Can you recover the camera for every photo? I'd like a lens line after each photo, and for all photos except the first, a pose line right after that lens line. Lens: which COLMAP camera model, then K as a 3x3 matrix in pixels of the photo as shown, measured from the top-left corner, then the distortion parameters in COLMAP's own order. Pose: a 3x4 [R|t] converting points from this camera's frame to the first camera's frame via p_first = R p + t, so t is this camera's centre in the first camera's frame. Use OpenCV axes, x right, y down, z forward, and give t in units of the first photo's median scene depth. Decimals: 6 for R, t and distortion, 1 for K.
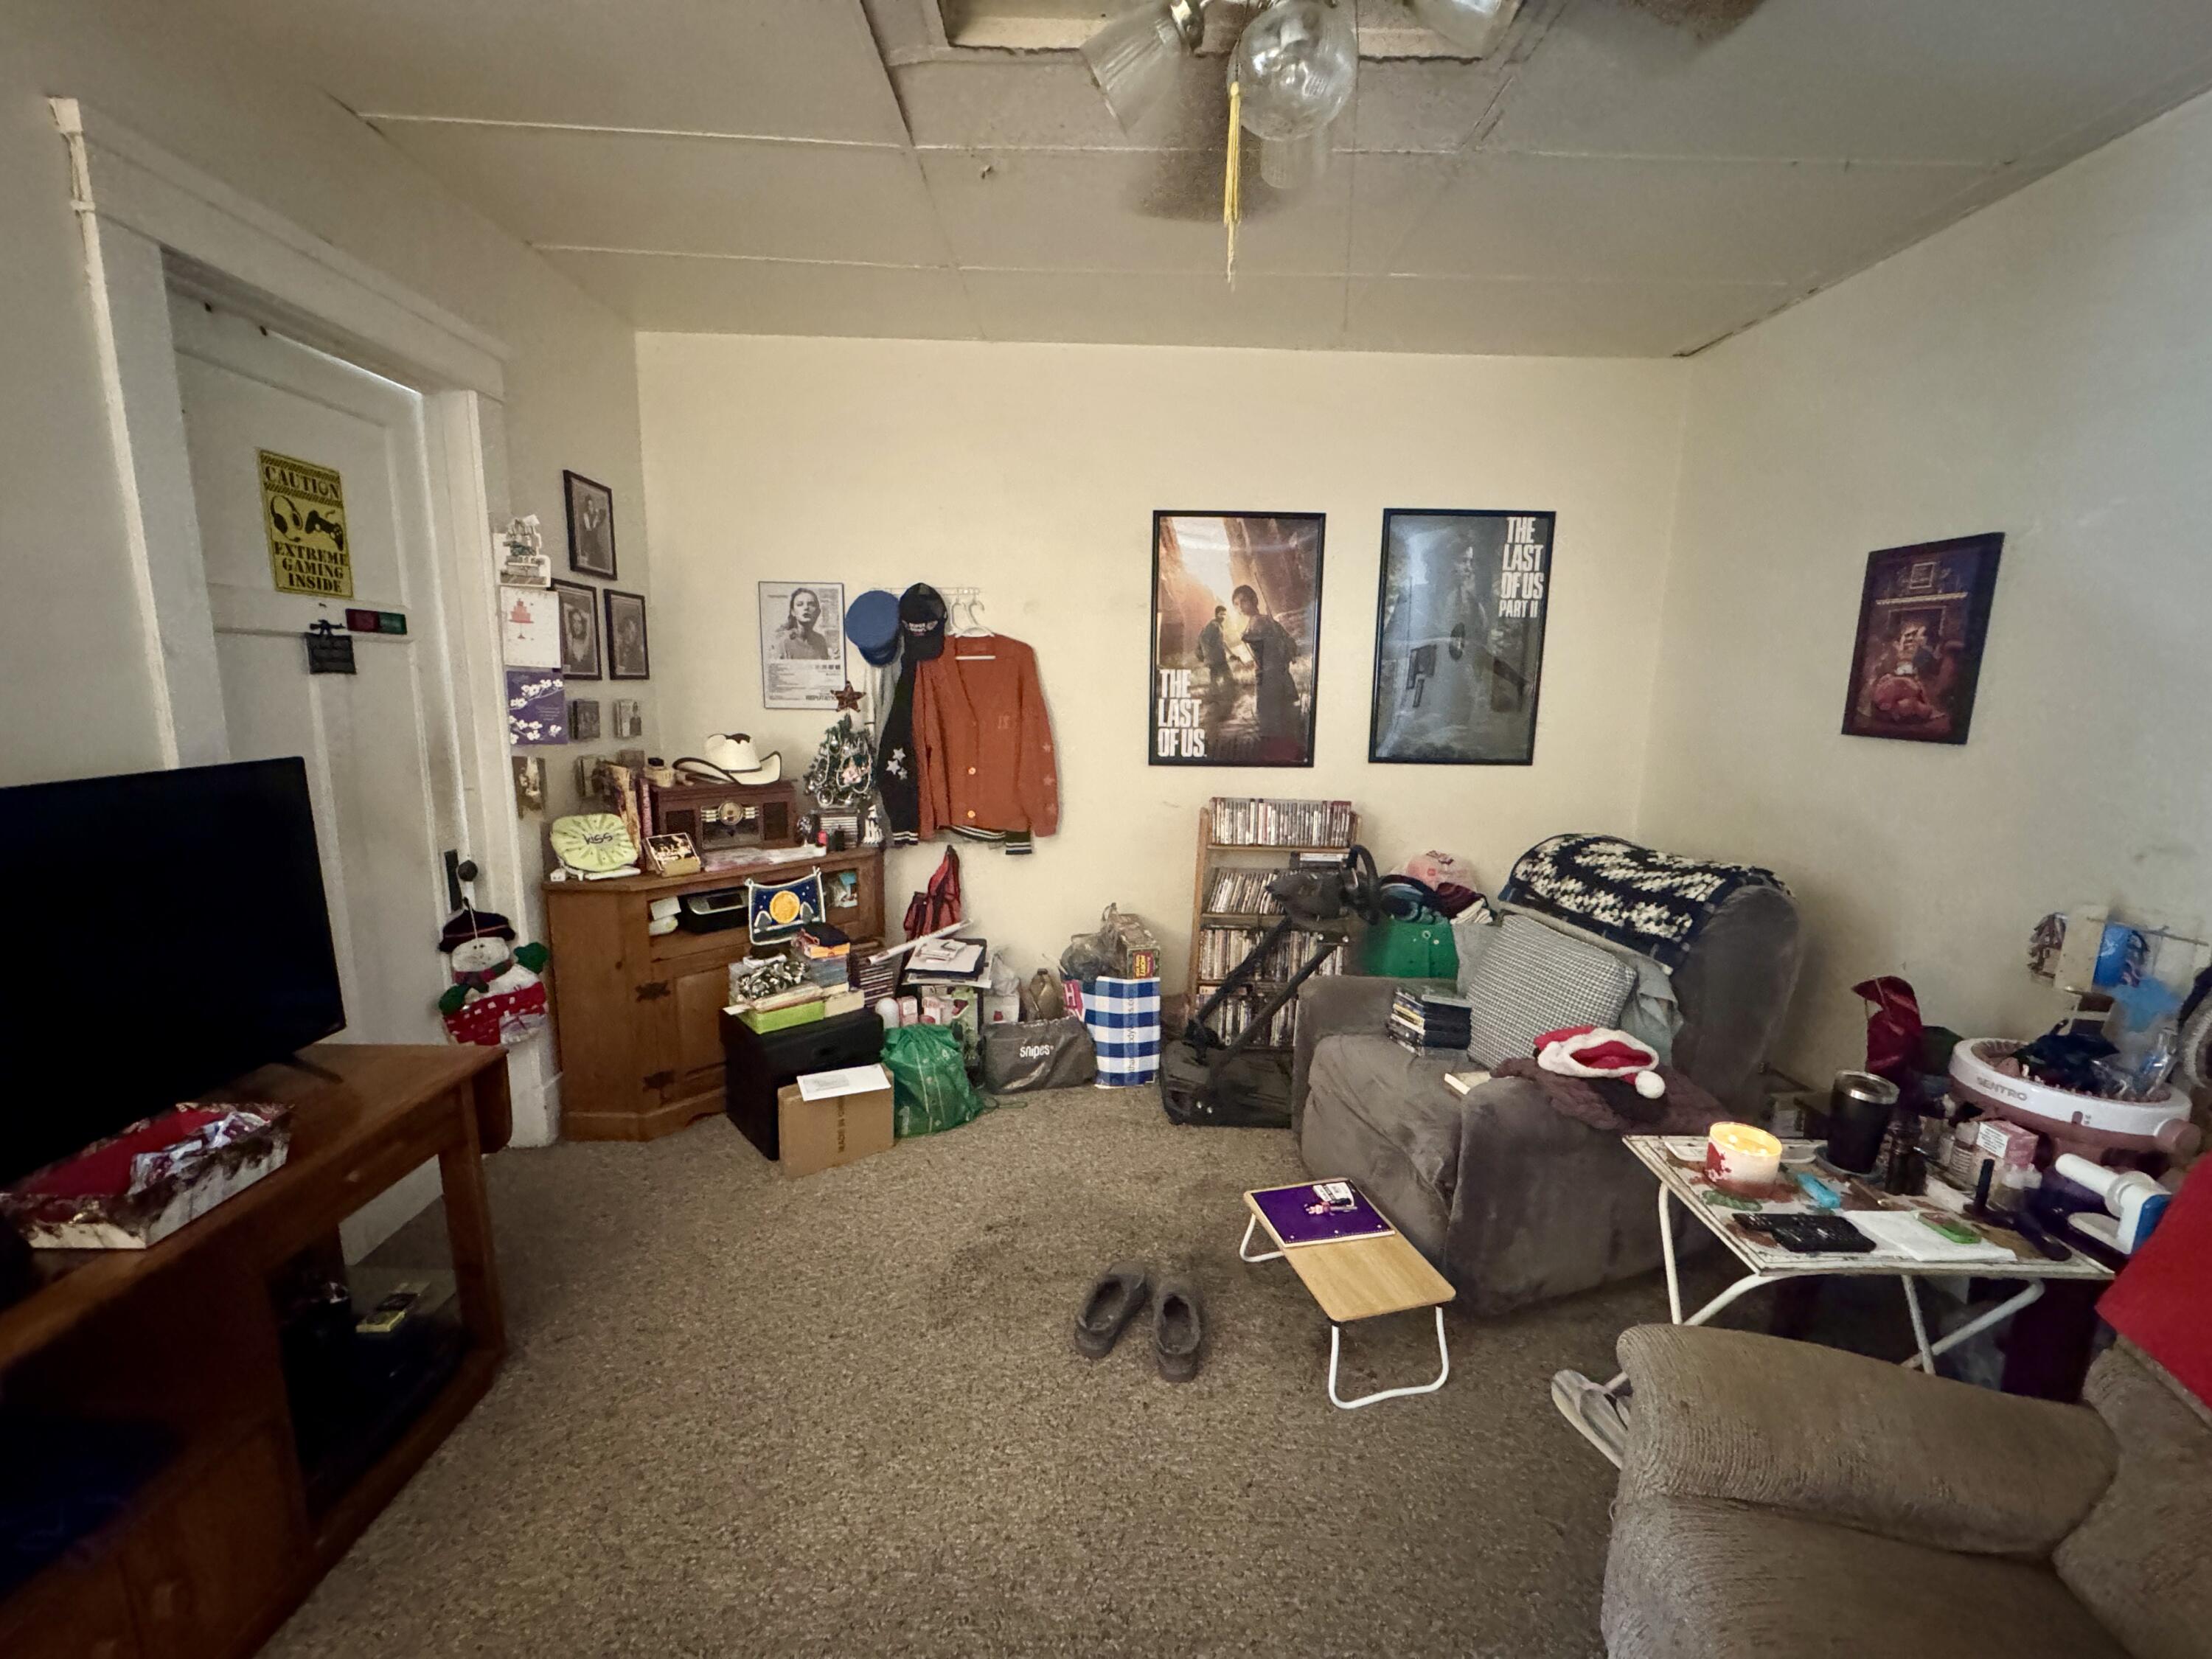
lens RADIAL K [[876.0, 0, 1104.2], [0, 876.0, 827.2], [0, 0, 1]] dist [-0.004156, 0.000292]
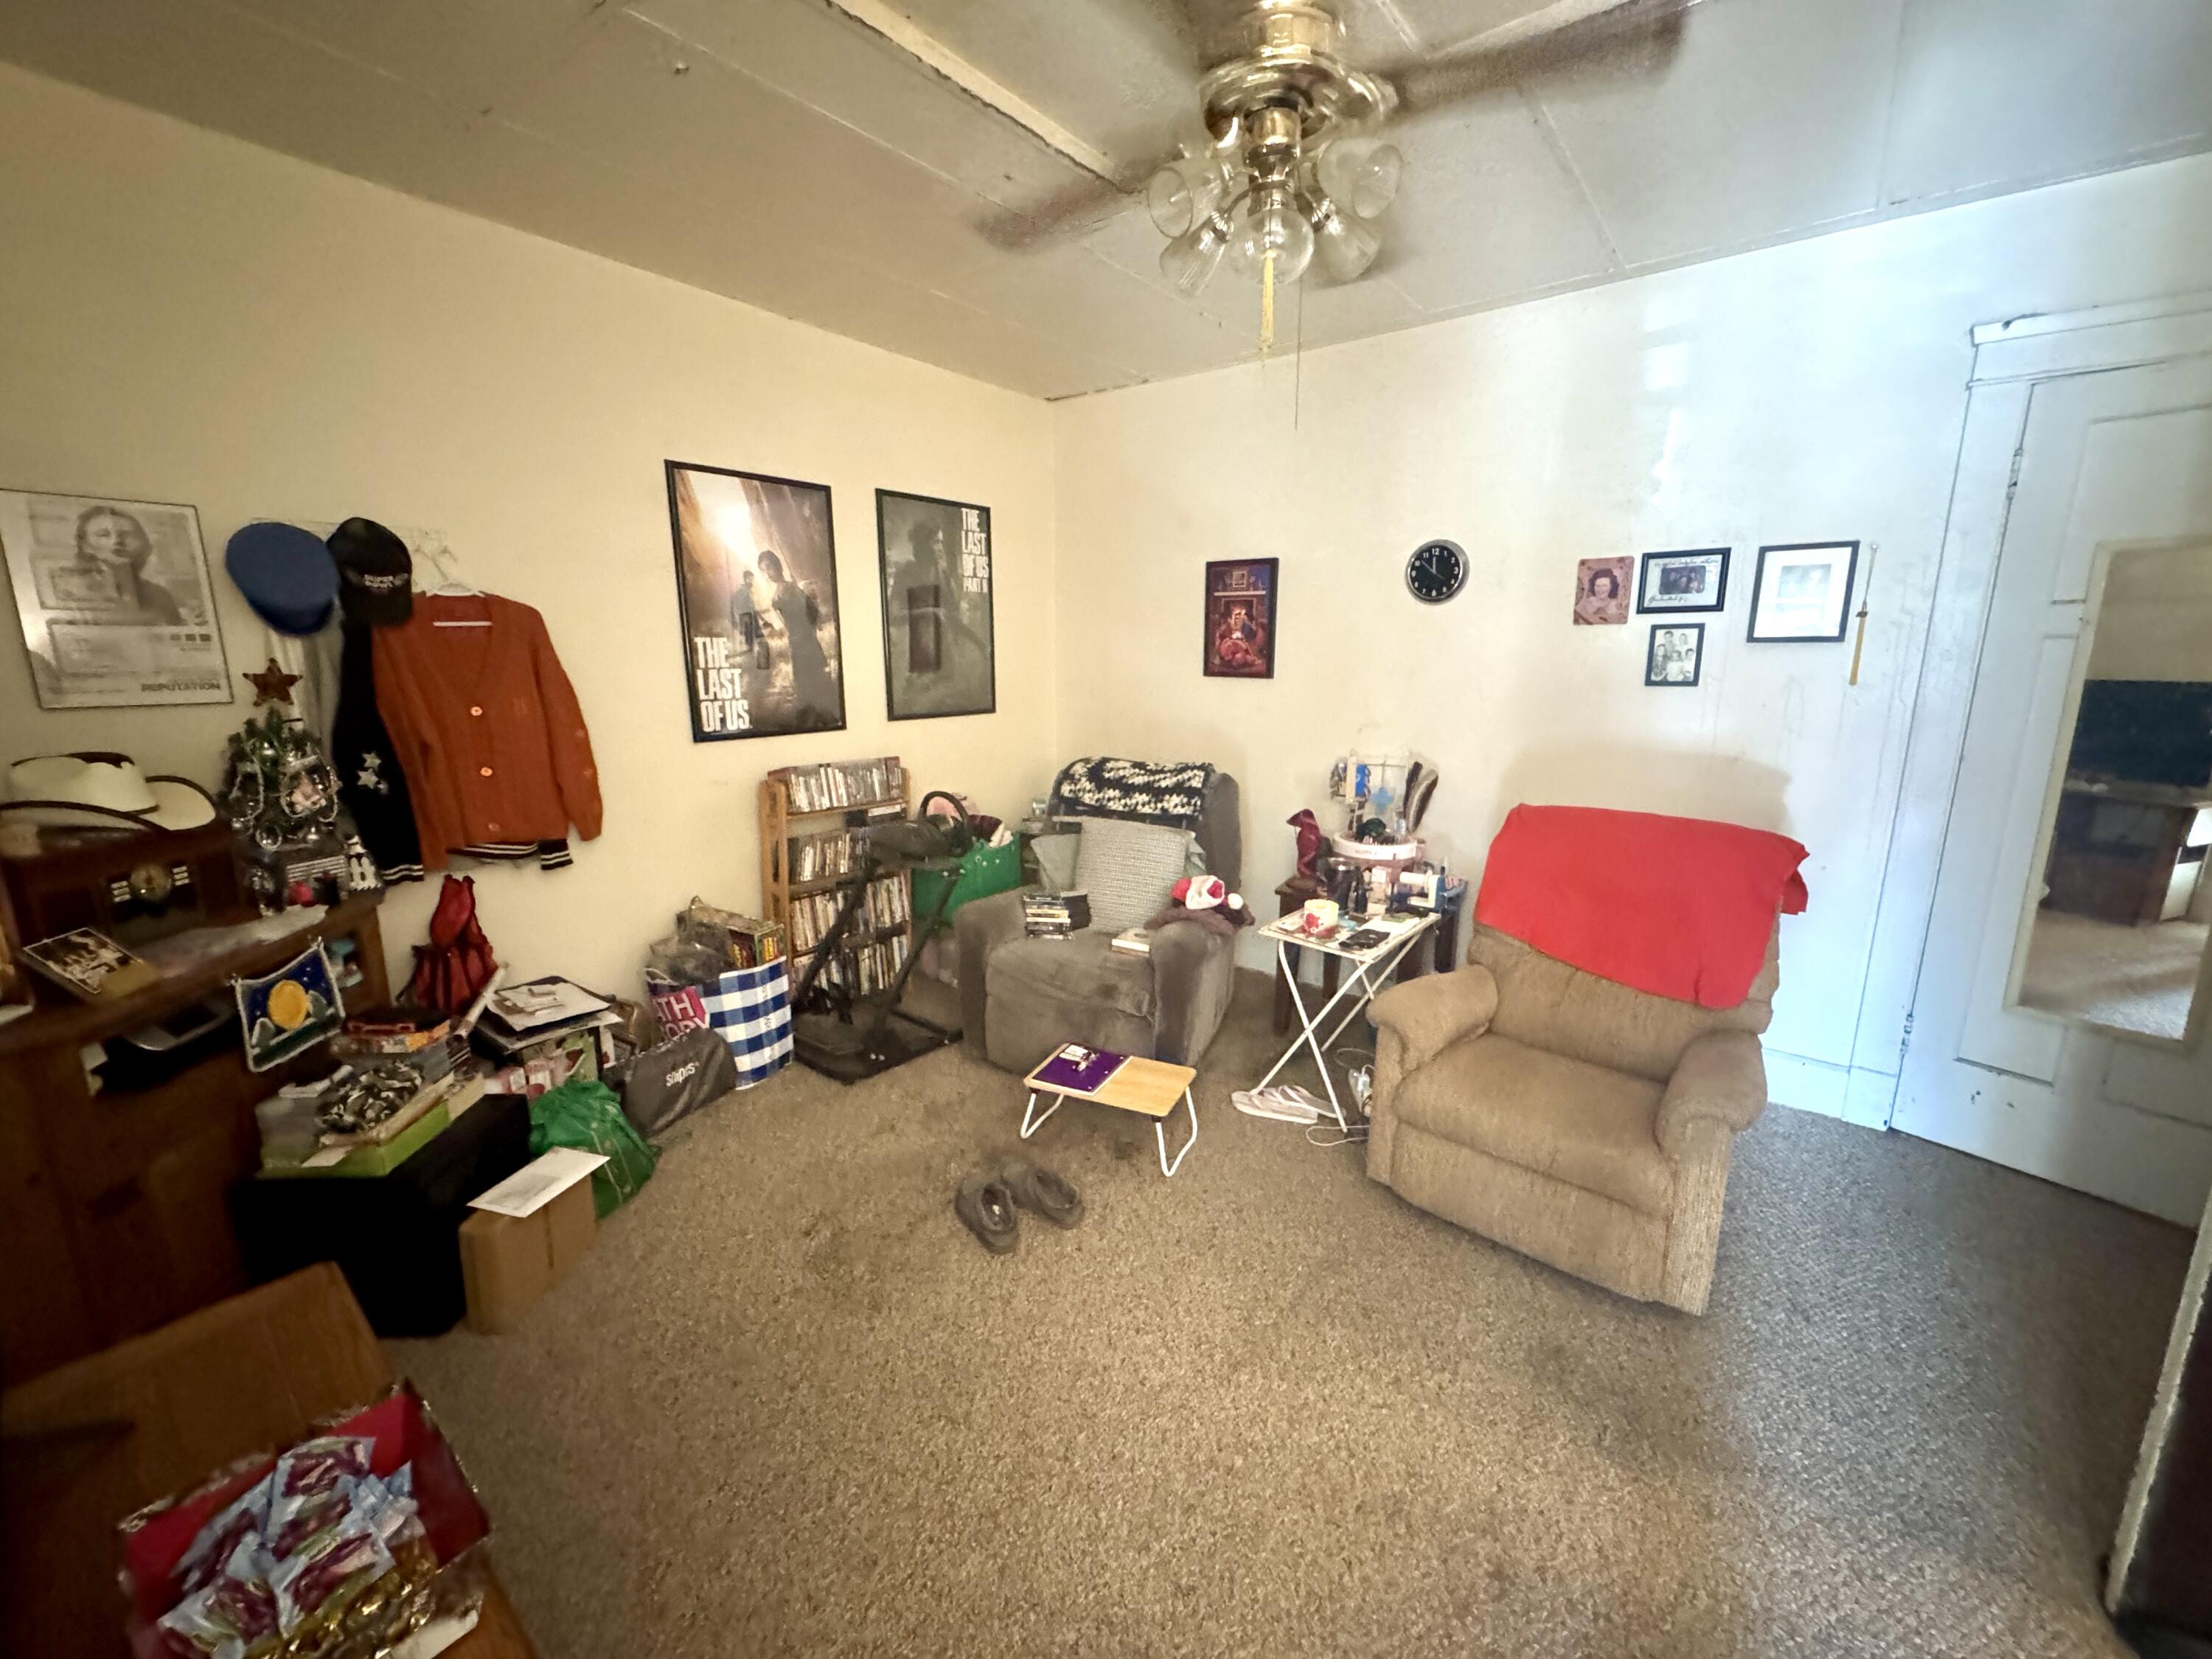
lens RADIAL K [[876.0, 0, 1110.1], [0, 876.0, 826.1], [0, 0, 1]] dist [-0.004156, 0.000292]
pose [[0.629093, -0.169865, 0.758544, -0.426776], [0.138276, 0.984722, 0.105836, -0.024052], [-0.764933, 0.038308, 0.642970, 0.090878]]
